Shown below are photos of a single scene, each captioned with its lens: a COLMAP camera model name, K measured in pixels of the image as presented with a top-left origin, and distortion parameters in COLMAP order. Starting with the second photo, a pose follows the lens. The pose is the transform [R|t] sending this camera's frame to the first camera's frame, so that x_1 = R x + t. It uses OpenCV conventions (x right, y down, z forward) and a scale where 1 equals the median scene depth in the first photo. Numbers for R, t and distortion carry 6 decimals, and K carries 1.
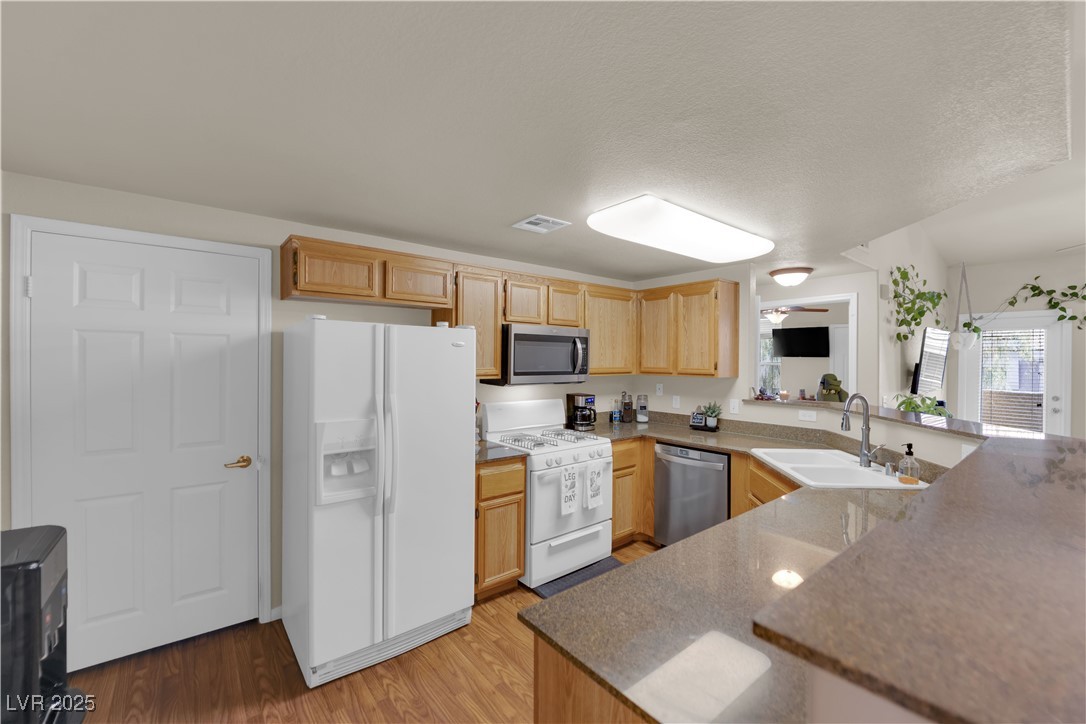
lens RADIAL K [[436.7, 0, 543.0], [0, 436.7, 362.0], [0, 0, 1]] dist [-0.014108, -0.002188]
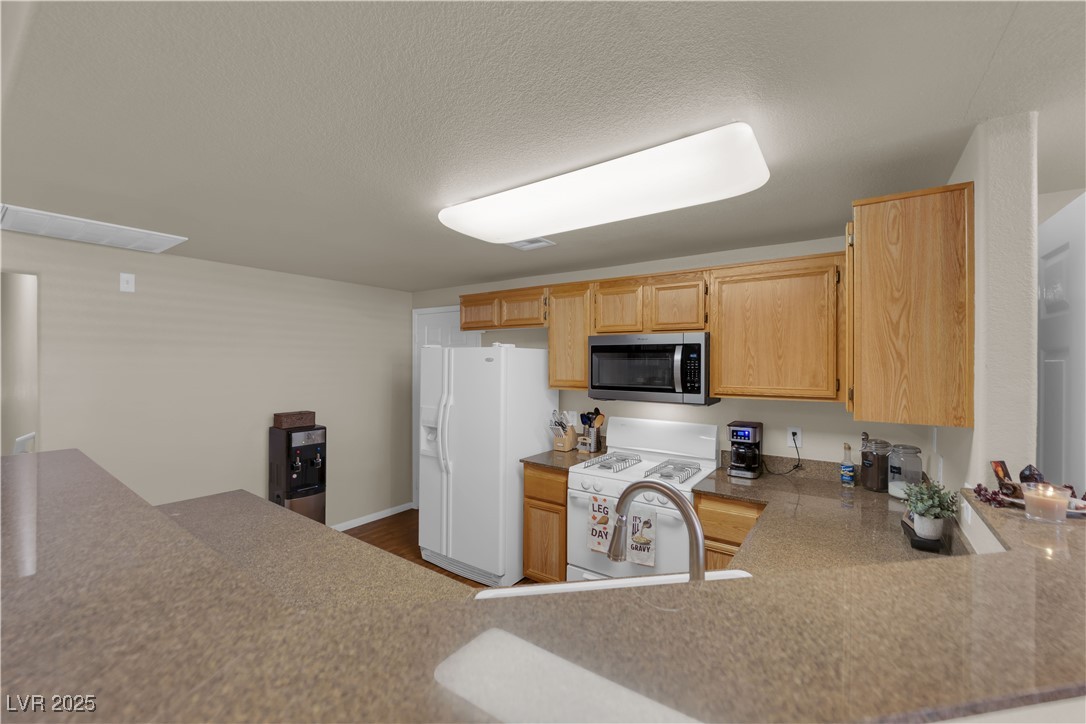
lens RADIAL K [[436.7, 0, 543.0], [0, 436.7, 362.0], [0, 0, 1]] dist [-0.014108, -0.002188]
pose [[0.273145, -0.004680, -0.961961, 0.893091], [-0.010971, 0.999908, -0.007980, -0.020085], [0.961910, 0.012733, 0.273069, 0.676701]]
